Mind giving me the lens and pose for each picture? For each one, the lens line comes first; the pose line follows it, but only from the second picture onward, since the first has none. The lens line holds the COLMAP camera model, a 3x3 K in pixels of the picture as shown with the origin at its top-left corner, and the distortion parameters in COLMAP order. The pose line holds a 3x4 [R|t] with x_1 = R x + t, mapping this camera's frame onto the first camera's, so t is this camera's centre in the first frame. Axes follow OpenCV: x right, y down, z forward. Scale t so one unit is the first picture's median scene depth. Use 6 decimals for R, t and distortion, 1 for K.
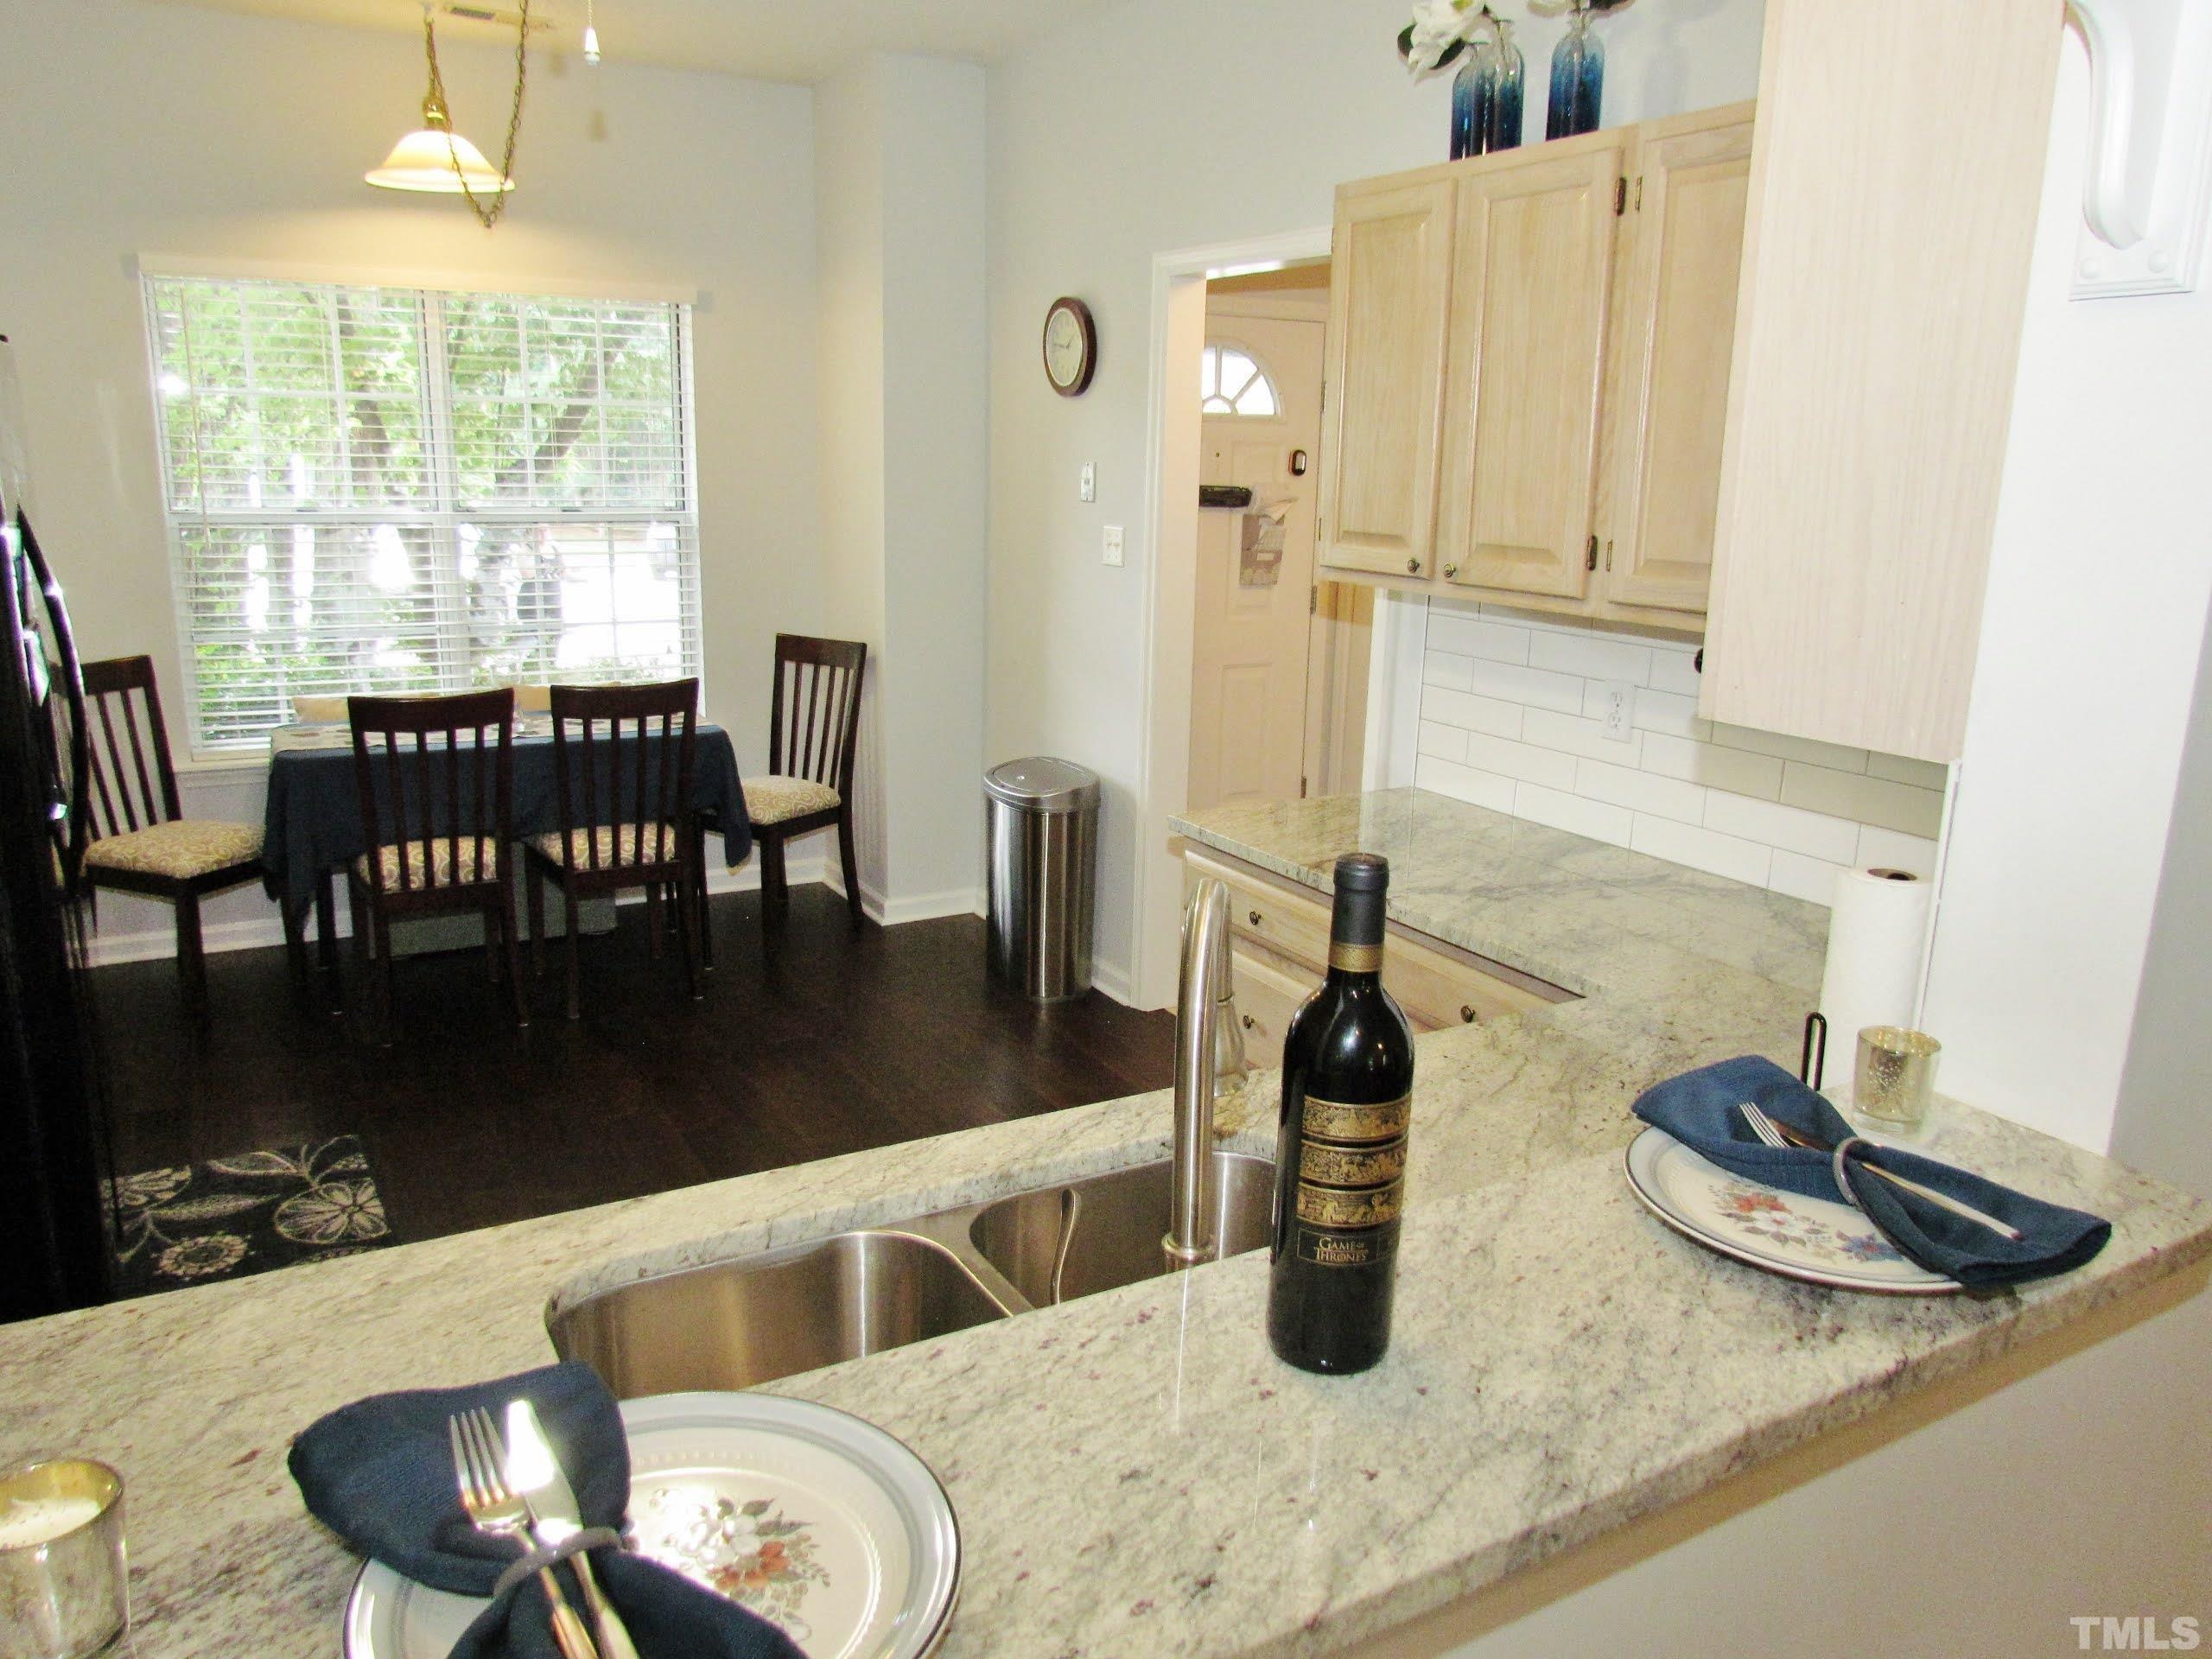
lens RADIAL K [[1581.8, 0, 1120.1], [0, 1581.8, 839.4], [0, 0, 1]] dist [-0.035214, 0.000165]
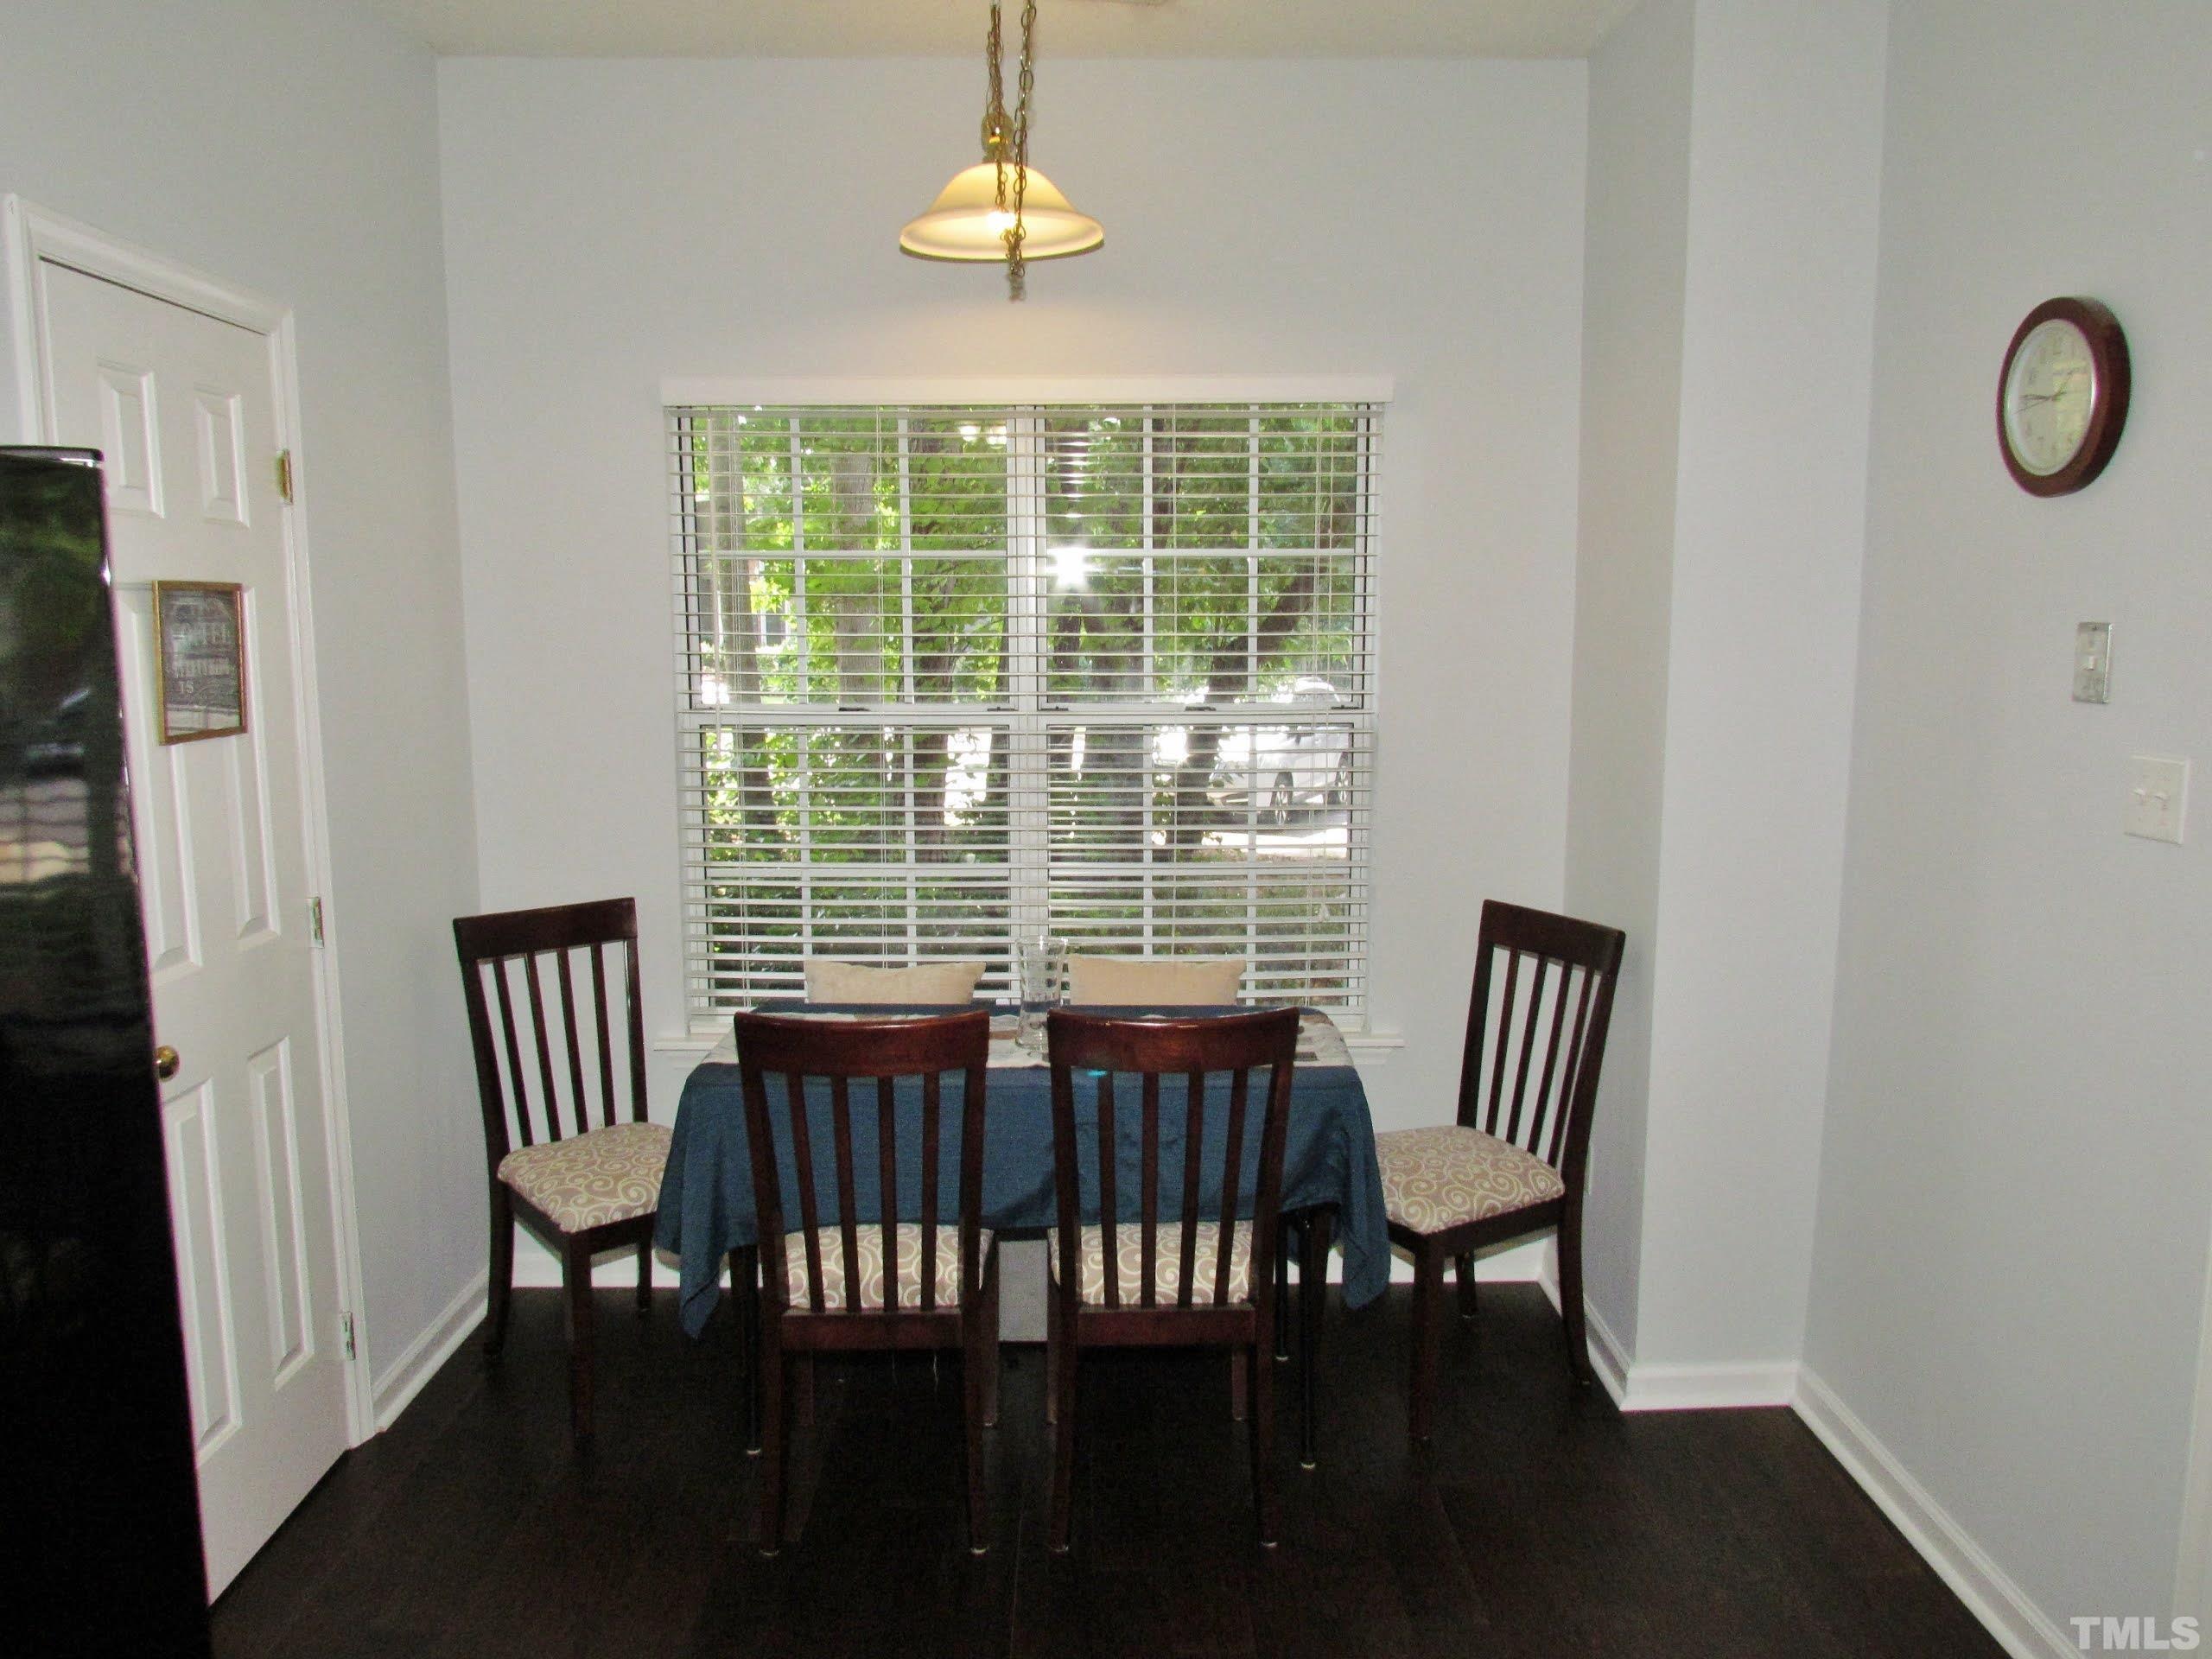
lens RADIAL K [[1581.8, 0, 1120.1], [0, 1581.8, 839.4], [0, 0, 1]] dist [-0.035214, 0.000165]
pose [[0.872936, 0.042847, -0.485949, -0.041615], [-0.095640, 0.991836, -0.084351, -0.095378], [0.478367, 0.120109, 0.869907, 0.407006]]
